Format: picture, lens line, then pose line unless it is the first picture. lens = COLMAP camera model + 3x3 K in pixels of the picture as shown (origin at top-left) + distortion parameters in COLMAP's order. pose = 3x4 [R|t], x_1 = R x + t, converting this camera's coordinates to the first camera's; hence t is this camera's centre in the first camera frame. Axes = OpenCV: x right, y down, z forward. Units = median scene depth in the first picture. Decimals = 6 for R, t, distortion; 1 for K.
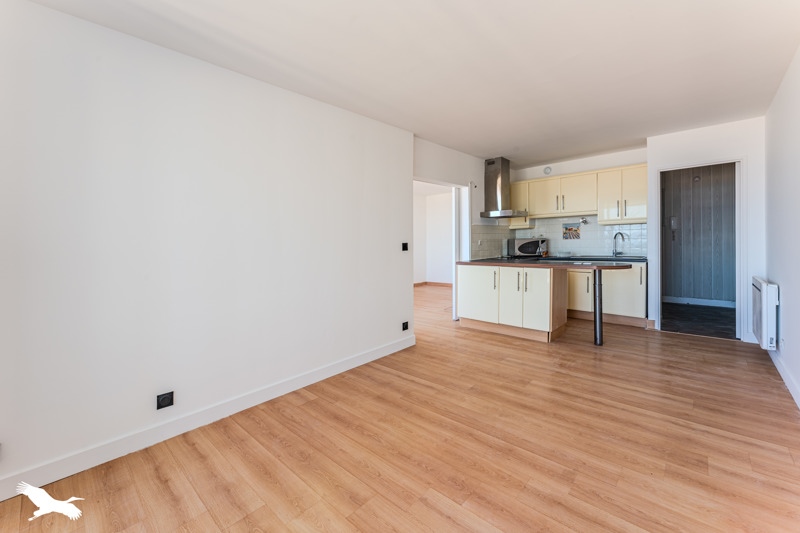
lens RADIAL K [[327.2, 0, 396.1], [0, 327.2, 247.5], [0, 0, 1]] dist [-0.000866, -0.000061]
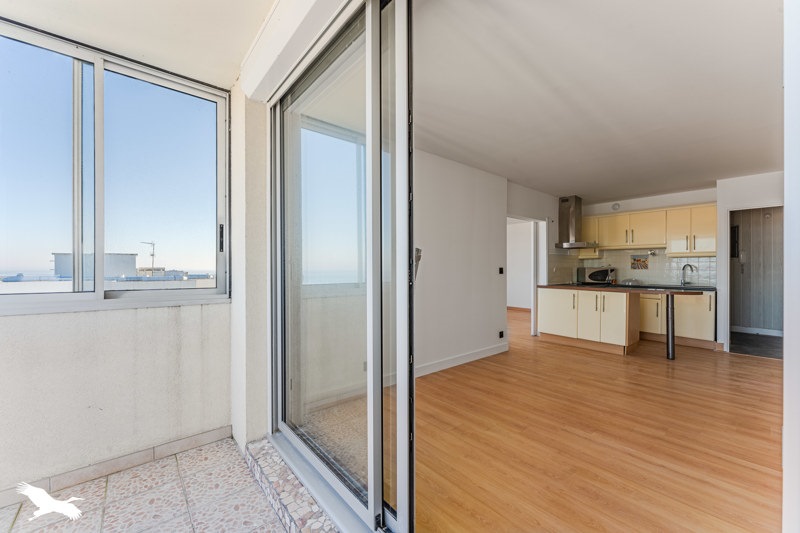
lens RADIAL K [[319.9, 0, 400.0], [0, 319.9, 266.5], [0, 0, 1]] dist [-0.000879, -0.000084]
pose [[0.992966, 0.027966, -0.115046, -0.180809], [-0.030518, 0.999324, -0.020482, 0.015276], [0.114395, 0.023849, 0.993149, -0.208985]]
